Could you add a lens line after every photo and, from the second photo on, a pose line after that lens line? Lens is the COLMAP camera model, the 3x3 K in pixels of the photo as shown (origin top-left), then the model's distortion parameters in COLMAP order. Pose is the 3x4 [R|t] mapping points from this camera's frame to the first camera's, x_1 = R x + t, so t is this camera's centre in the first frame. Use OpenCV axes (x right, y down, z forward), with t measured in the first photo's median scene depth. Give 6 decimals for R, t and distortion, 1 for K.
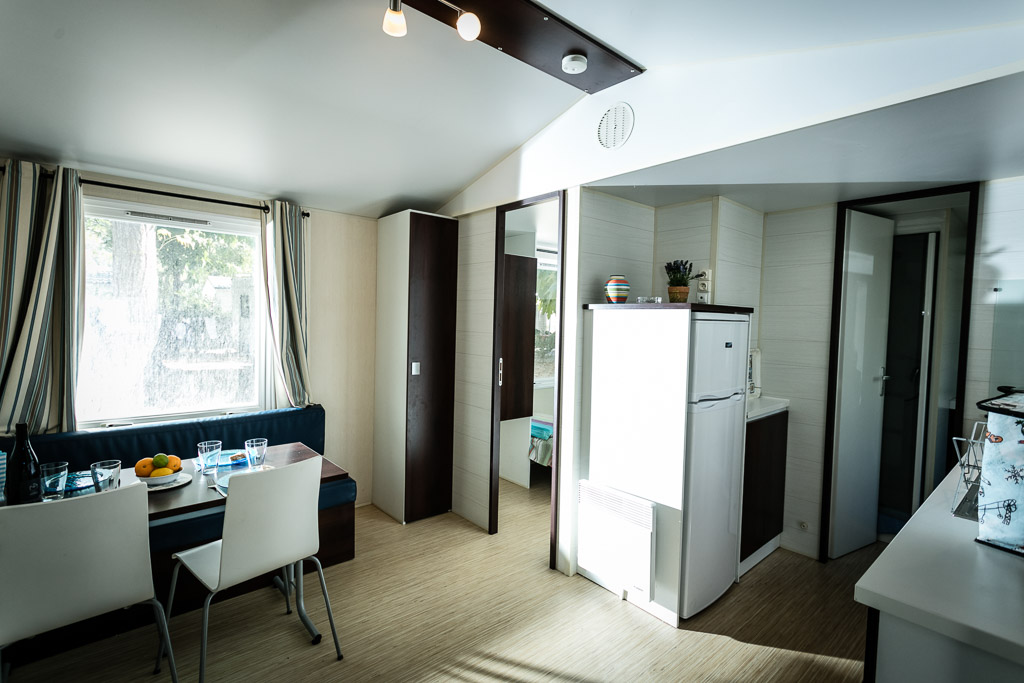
lens RADIAL K [[485.4, 0, 511.5], [0, 485.4, 337.7], [0, 0, 1]] dist [0.005184, 0.000589]
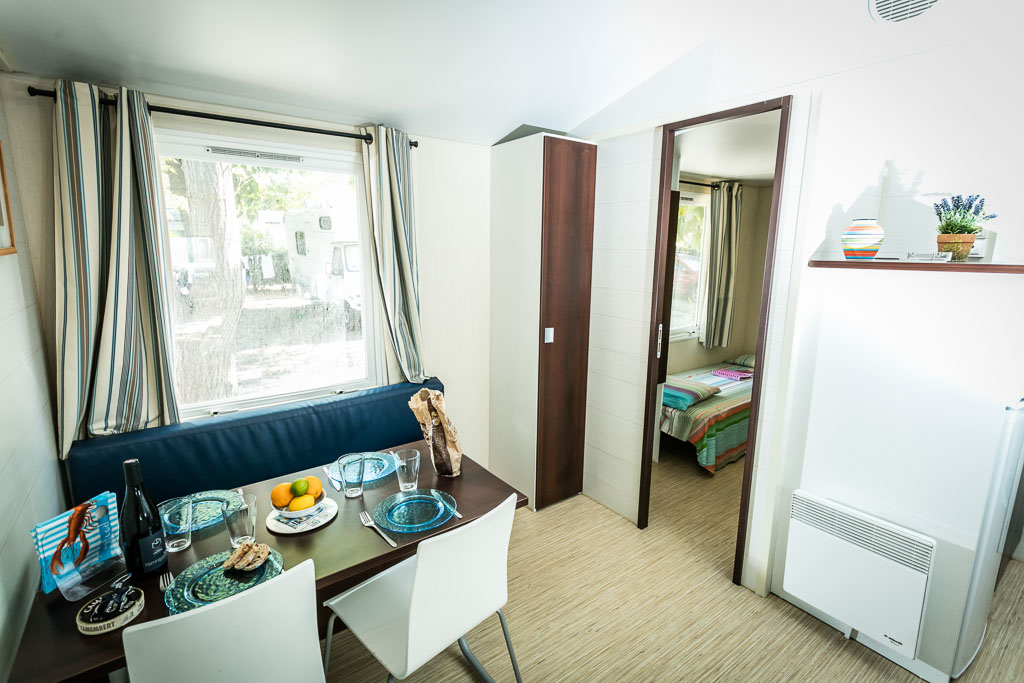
lens RADIAL K [[485.4, 0, 511.4], [0, 485.4, 337.7], [0, 0, 1]] dist [0.005184, 0.000589]
pose [[0.996718, -0.000040, -0.080950, -0.228998], [0.011805, 0.989381, 0.144862, -0.061868], [0.080085, -0.145342, 0.986135, 0.215080]]
